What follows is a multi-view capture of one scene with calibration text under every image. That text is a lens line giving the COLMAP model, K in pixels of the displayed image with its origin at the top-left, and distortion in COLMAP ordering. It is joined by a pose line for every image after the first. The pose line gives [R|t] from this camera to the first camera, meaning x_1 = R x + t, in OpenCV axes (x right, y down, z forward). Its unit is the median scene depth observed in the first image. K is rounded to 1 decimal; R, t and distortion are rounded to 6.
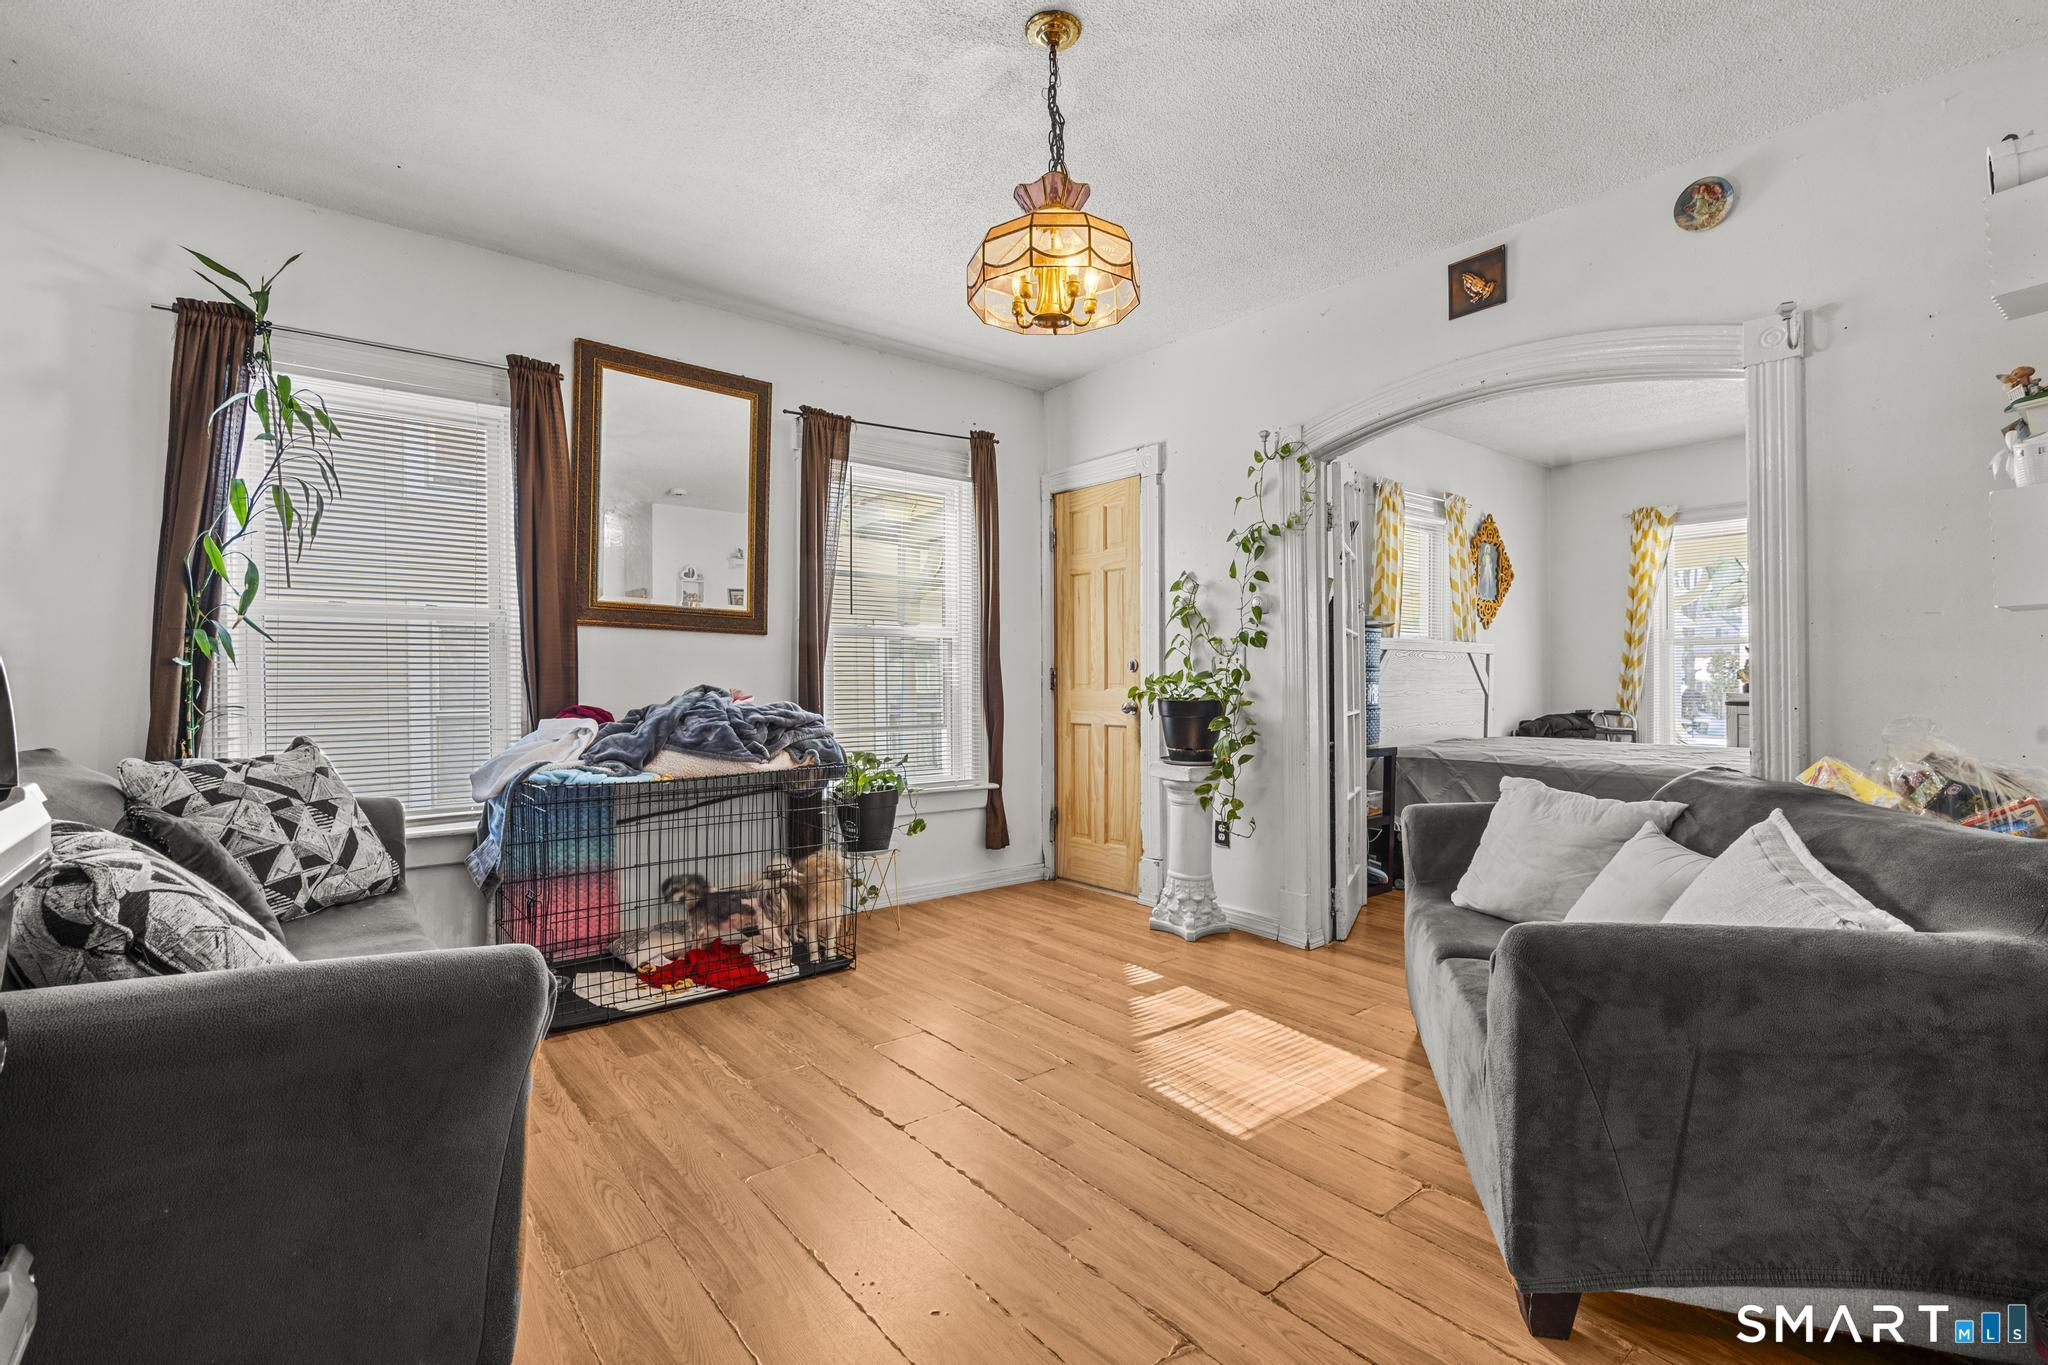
lens RADIAL K [[916.2, 0, 1024.0], [0, 916.2, 682.5], [0, 0, 1]] dist [-0.008989, 0.000796]
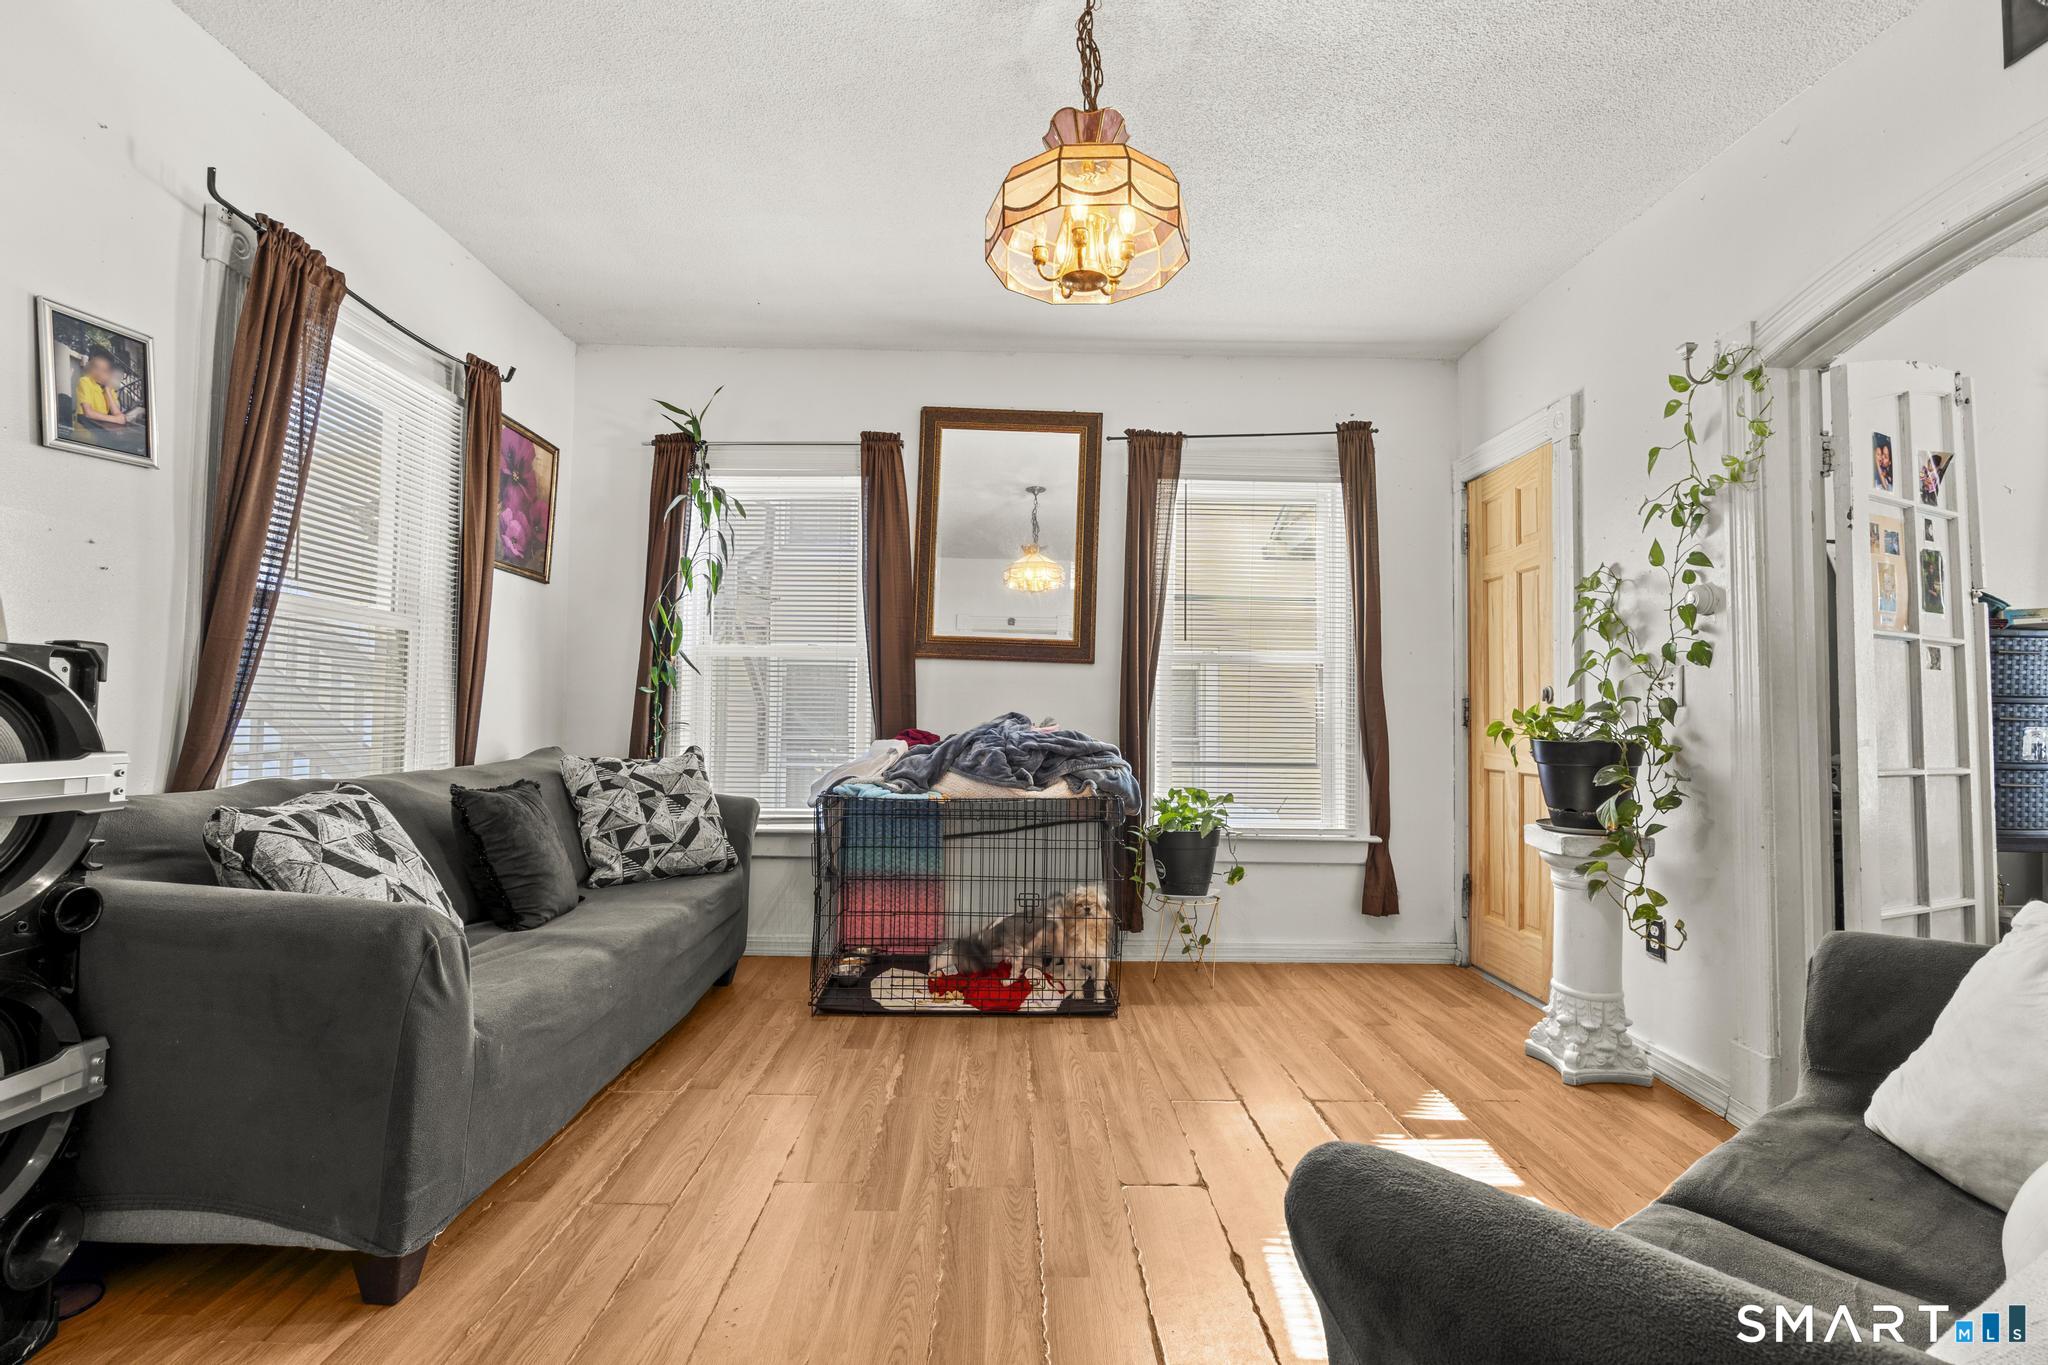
lens RADIAL K [[916.2, 0, 1024.0], [0, 916.2, 682.5], [0, 0, 1]] dist [-0.008989, 0.000796]
pose [[0.782810, -0.010143, -0.622178, 0.301371], [-0.014846, 0.999278, -0.034969, 0.004945], [0.622084, 0.036611, 0.782094, 0.184587]]
